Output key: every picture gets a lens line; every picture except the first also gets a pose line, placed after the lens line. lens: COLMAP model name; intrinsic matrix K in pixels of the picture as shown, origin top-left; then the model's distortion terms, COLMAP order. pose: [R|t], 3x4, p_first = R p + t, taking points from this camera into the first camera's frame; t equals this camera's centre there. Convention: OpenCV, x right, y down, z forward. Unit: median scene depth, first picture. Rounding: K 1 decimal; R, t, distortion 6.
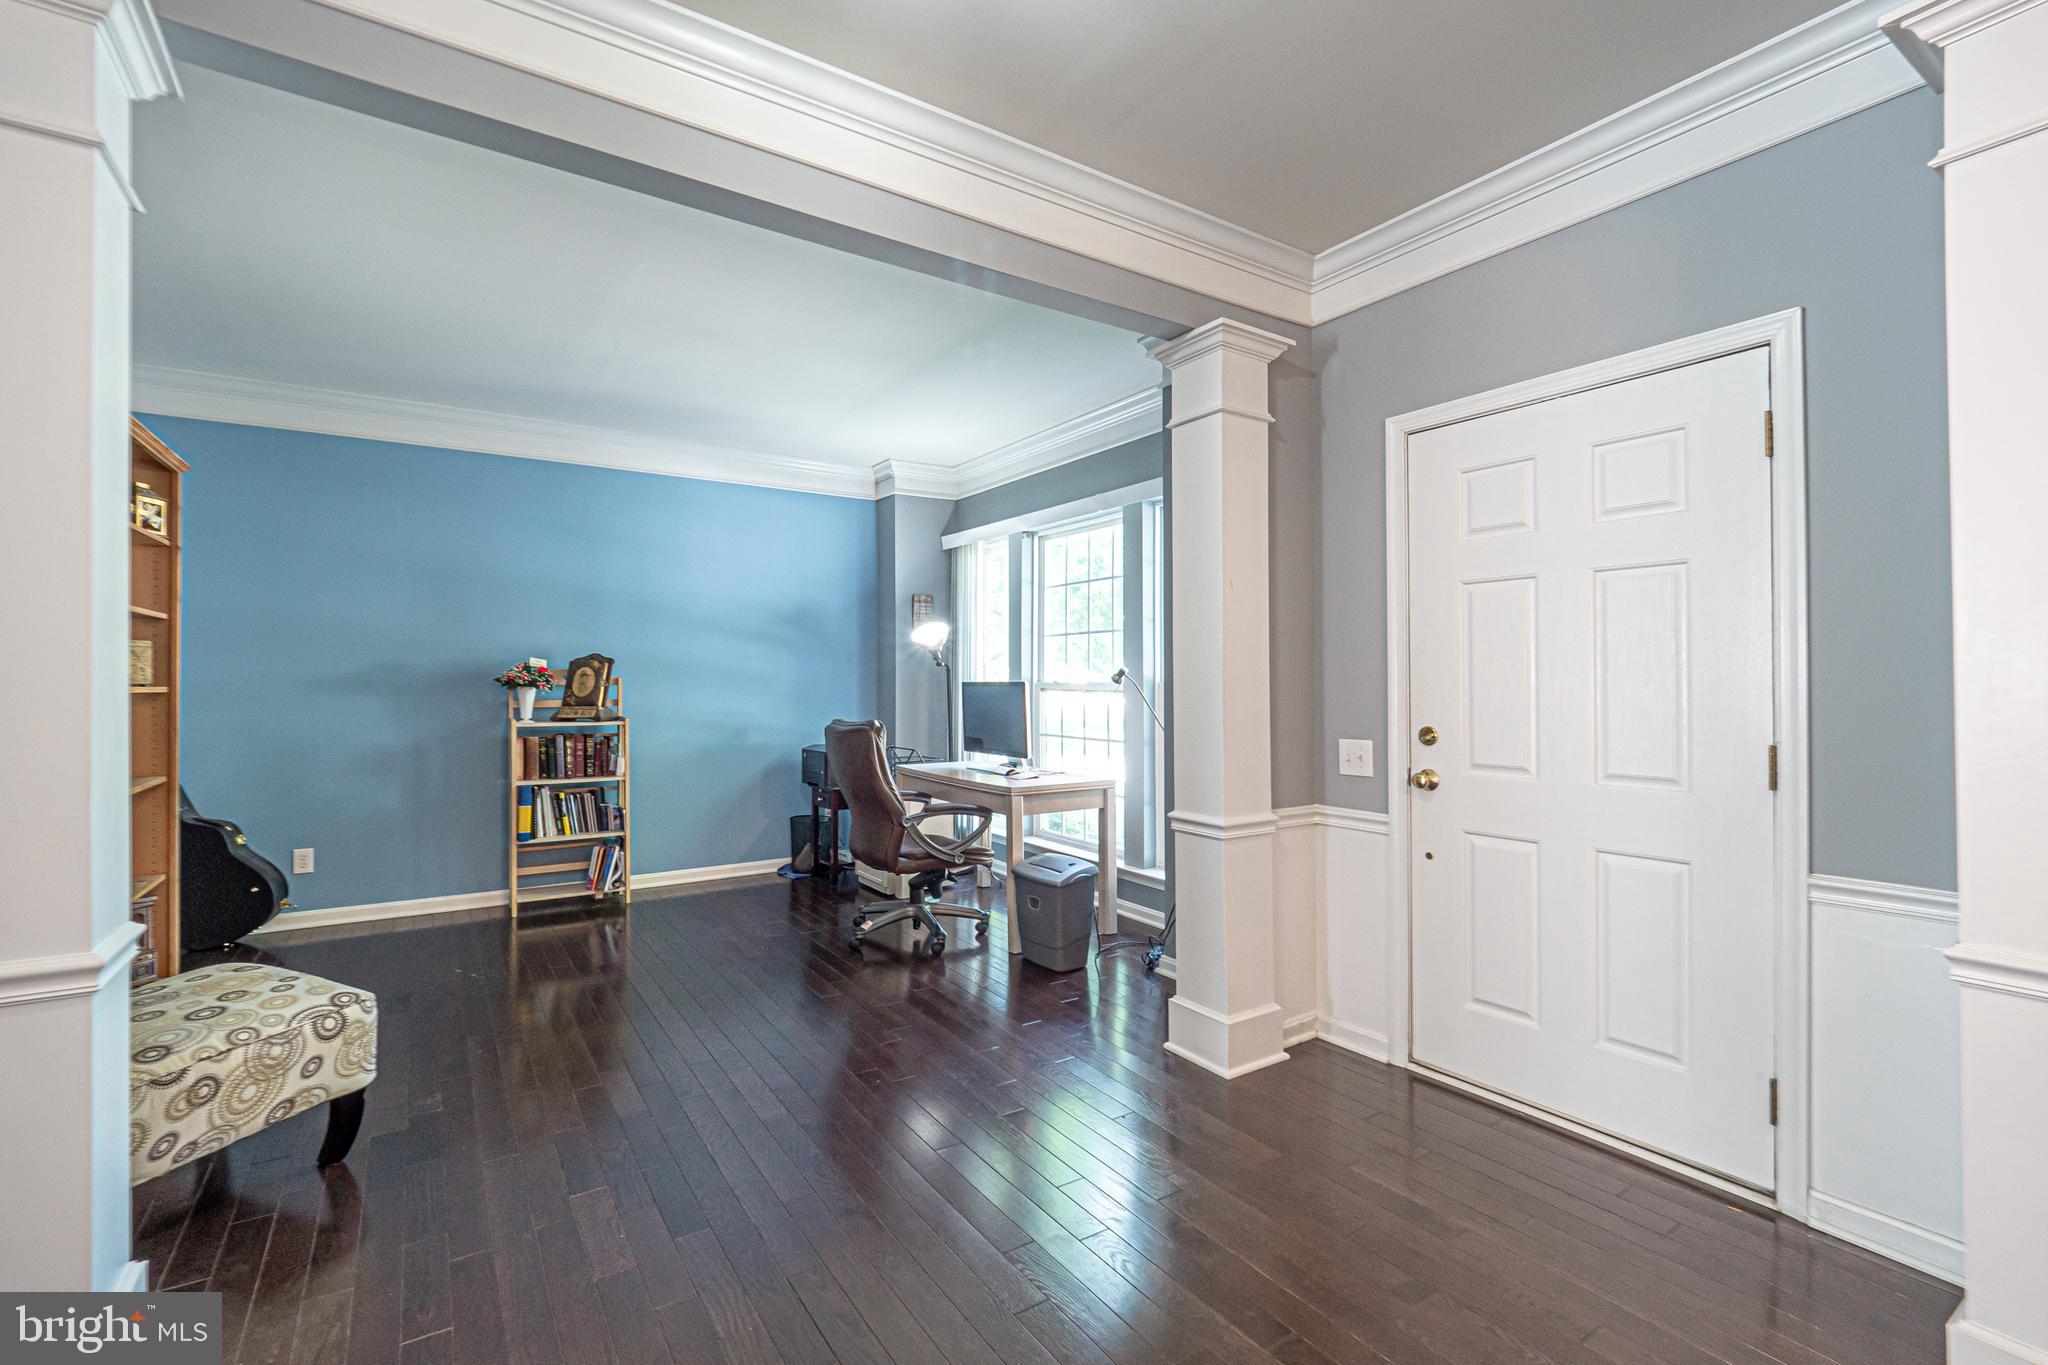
lens RADIAL K [[863.6, 0, 1017.5], [0, 863.6, 669.3], [0, 0, 1]] dist [-0.016362, -0.000100]
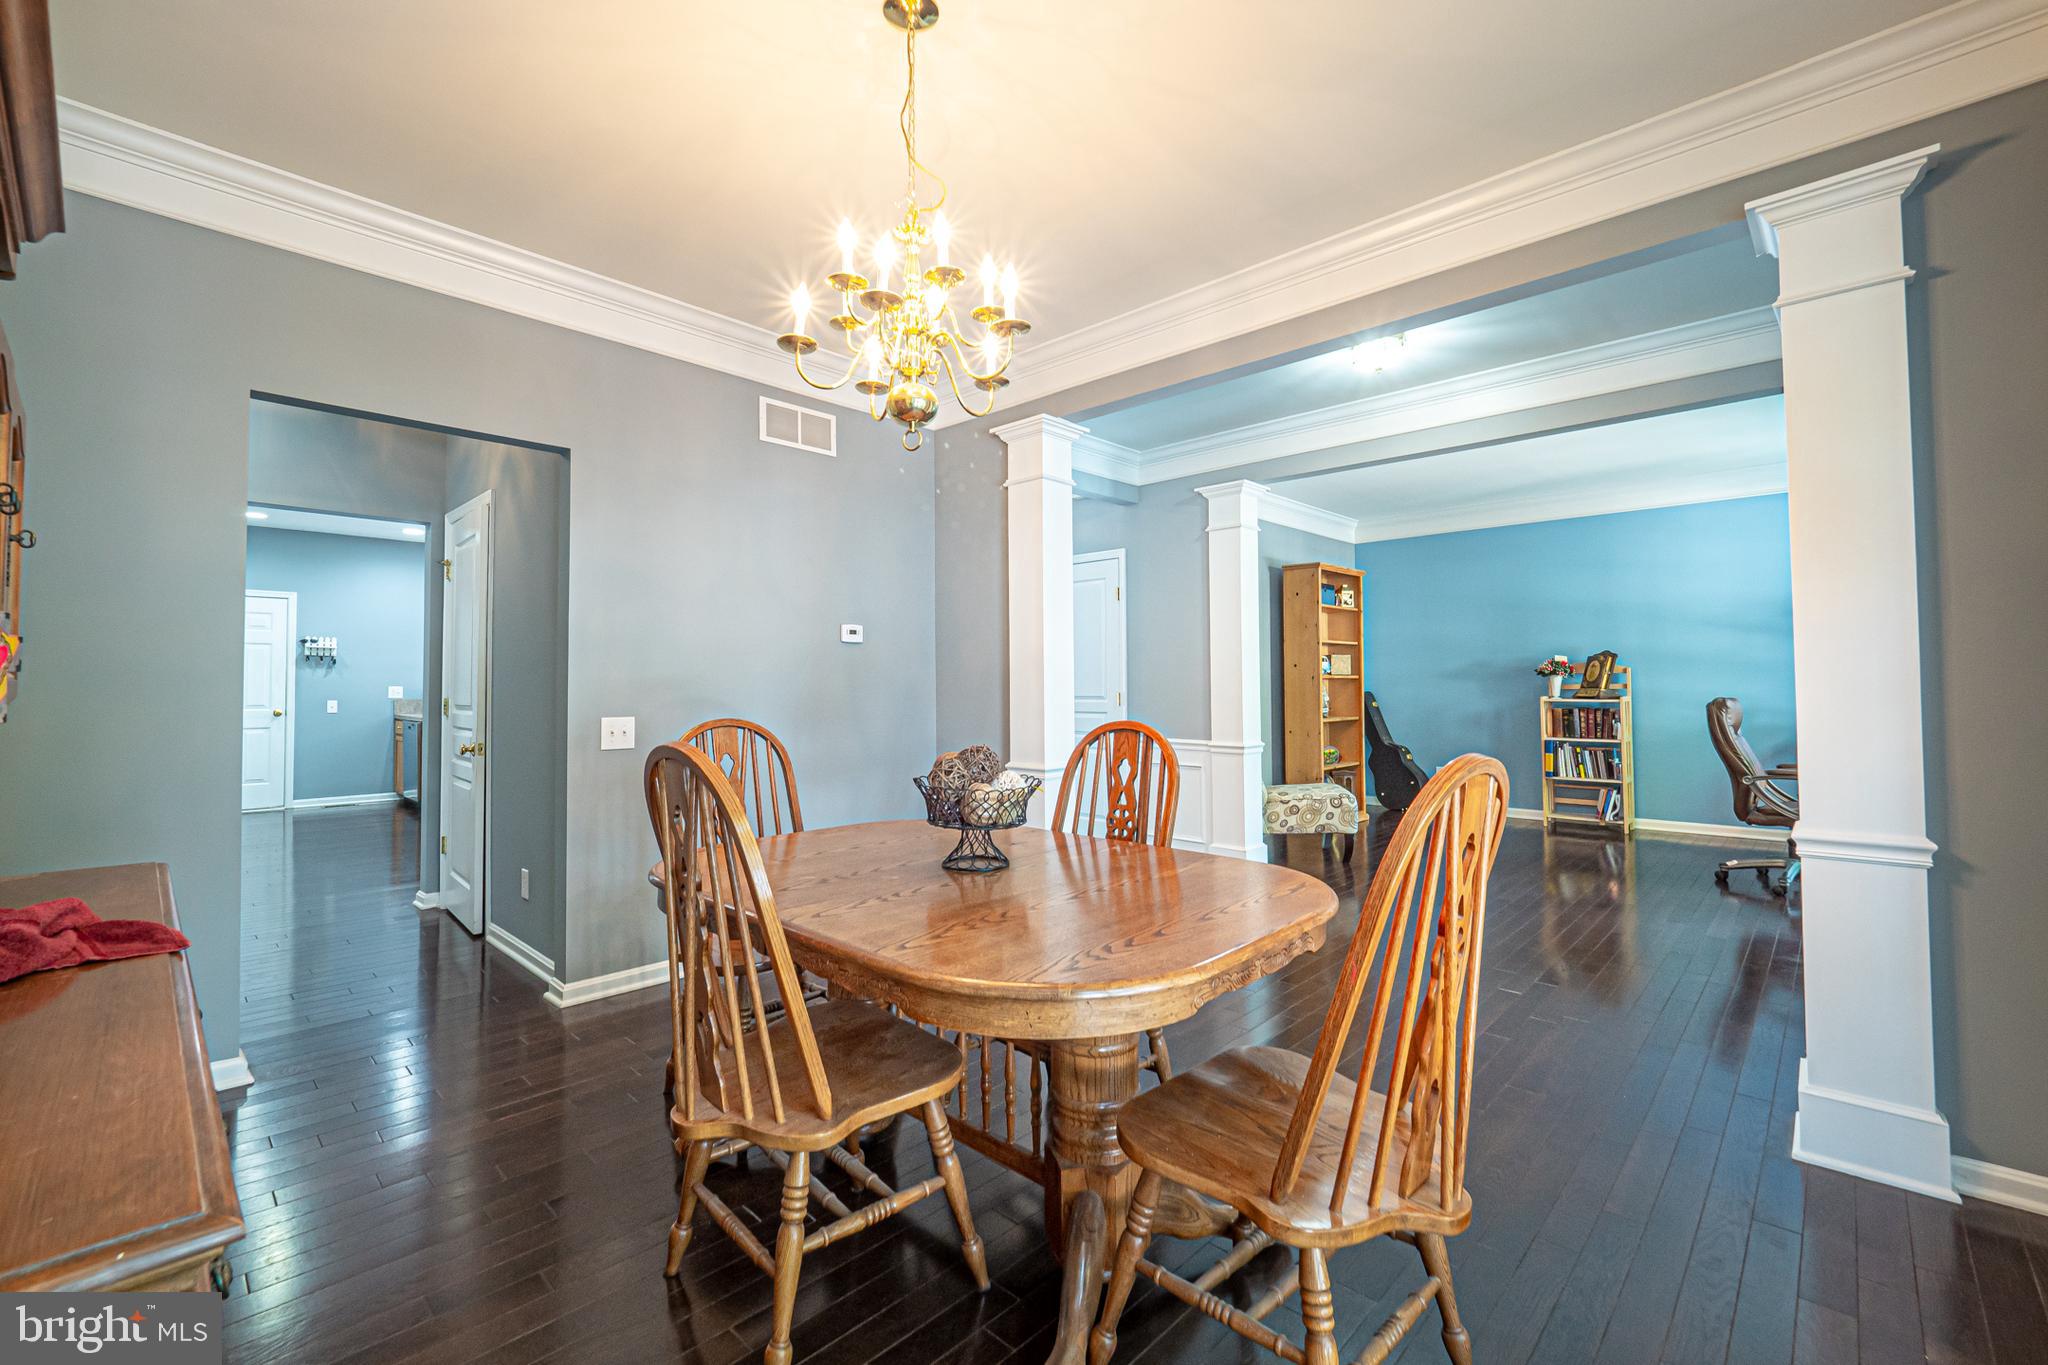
lens RADIAL K [[863.6, 0, 1017.5], [0, 863.6, 669.3], [0, 0, 1]] dist [-0.016362, -0.000100]
pose [[0.198886, -0.019988, -0.979819, 0.696999], [0.022081, 0.999630, -0.015910, 0.013845], [0.979774, -0.018471, 0.199254, -0.206824]]
